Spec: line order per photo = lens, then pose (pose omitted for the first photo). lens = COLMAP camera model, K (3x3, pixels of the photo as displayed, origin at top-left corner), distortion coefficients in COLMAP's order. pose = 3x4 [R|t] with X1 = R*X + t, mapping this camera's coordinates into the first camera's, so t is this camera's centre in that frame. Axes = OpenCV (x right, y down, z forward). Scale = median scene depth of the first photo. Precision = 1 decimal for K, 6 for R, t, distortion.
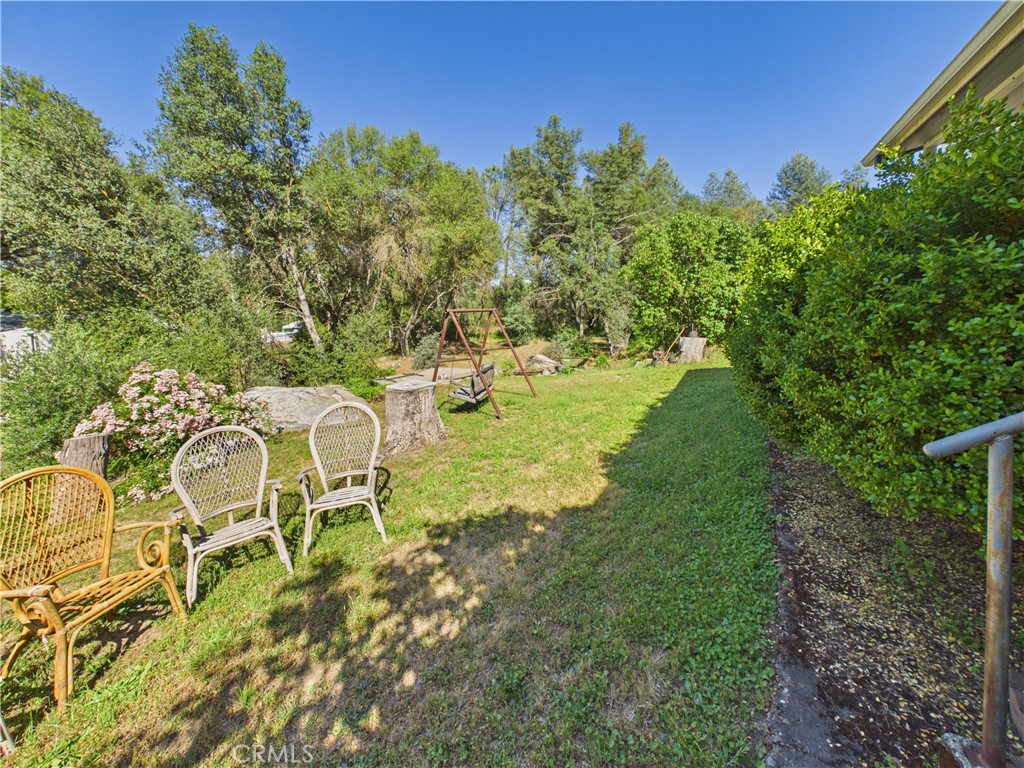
lens RADIAL K [[413.6, 0, 486.6], [0, 413.6, 344.1], [0, 0, 1]] dist [0.000893, -0.000513]
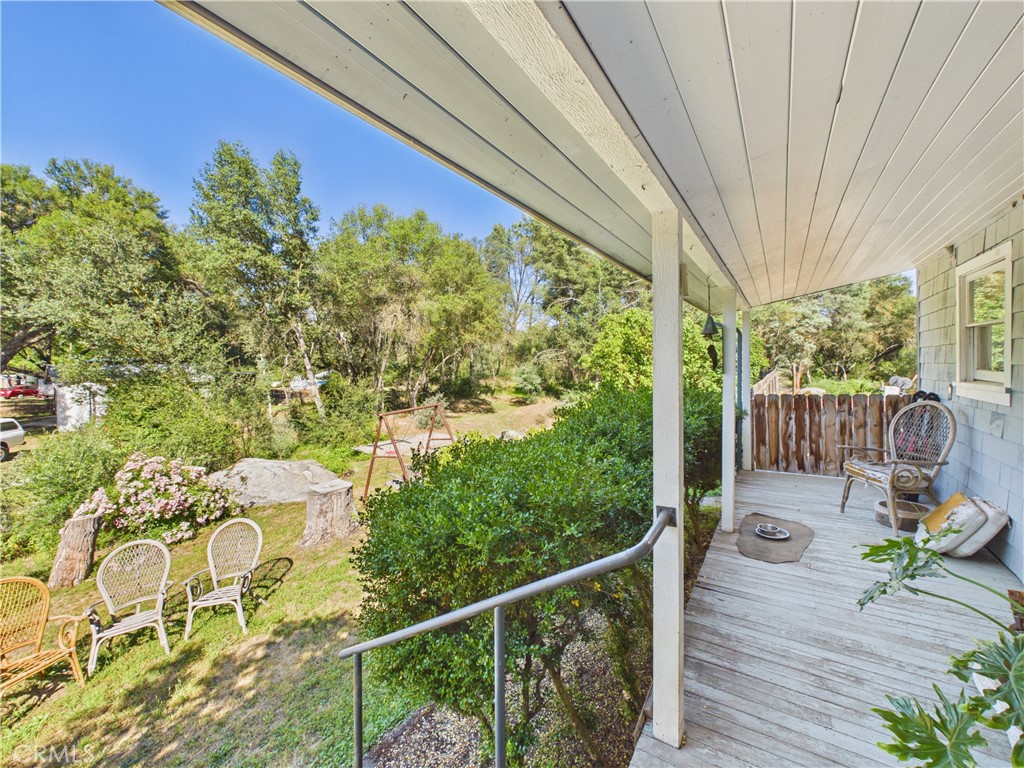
lens RADIAL K [[425.3, 0, 503.6], [0, 425.3, 361.4], [0, 0, 1]] dist [0.002745, -0.000667]
pose [[0.995130, 0.023075, -0.095830, 0.334929], [-0.026549, 0.999030, -0.035137, -0.182175], [0.094926, 0.037510, 0.994777, -0.162580]]
